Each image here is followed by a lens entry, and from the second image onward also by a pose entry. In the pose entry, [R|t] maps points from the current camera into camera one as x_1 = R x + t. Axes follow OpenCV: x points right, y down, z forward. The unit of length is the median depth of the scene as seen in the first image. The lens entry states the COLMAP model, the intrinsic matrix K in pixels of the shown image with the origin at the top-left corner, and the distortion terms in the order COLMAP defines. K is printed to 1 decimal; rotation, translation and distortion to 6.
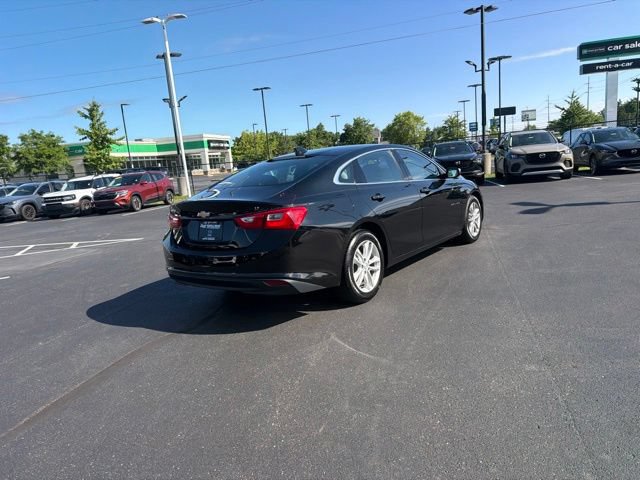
lens RADIAL K [[452.1, 0, 322.8], [0, 452.1, 242.9], [0, 0, 1]] dist [0.048311, -0.057119]
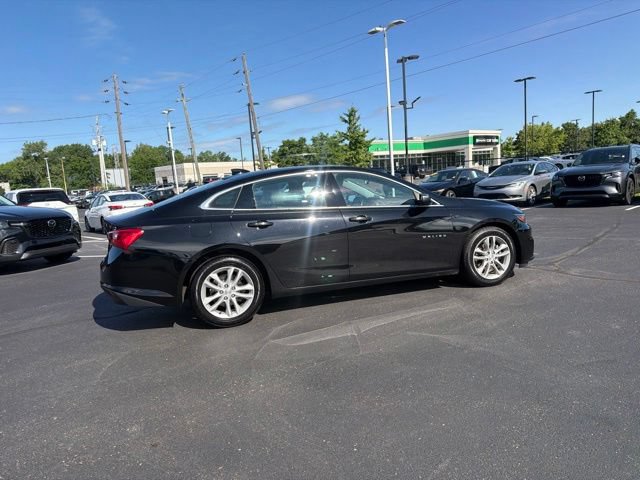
lens RADIAL K [[452.1, 0, 321.7], [0, 452.1, 242.1], [0, 0, 1]] dist [0.048311, -0.057119]
pose [[0.813821, 0.110892, -0.570437, 0.163165], [-0.105016, 0.993527, 0.043318, -0.024600], [0.571548, 0.024651, 0.820198, 0.056924]]
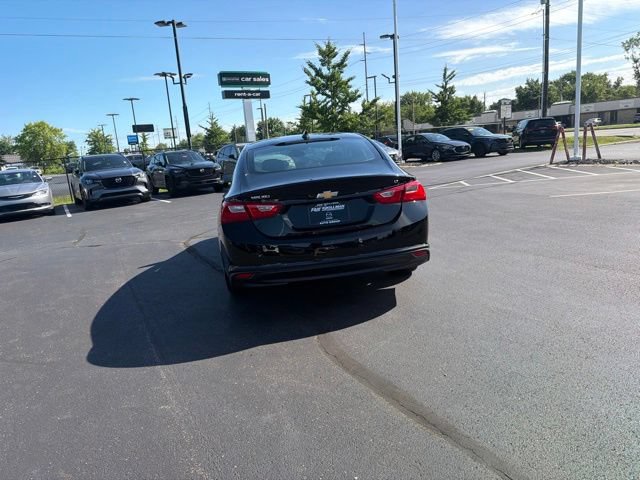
lens RADIAL K [[452.1, 0, 323.4], [0, 452.1, 240.2], [0, 0, 1]] dist [0.048311, -0.057119]
pose [[0.722250, -0.115763, 0.681876, -0.158719], [0.145070, 0.989318, 0.014298, 0.002117], [-0.676247, 0.088593, 0.731328, 0.065927]]
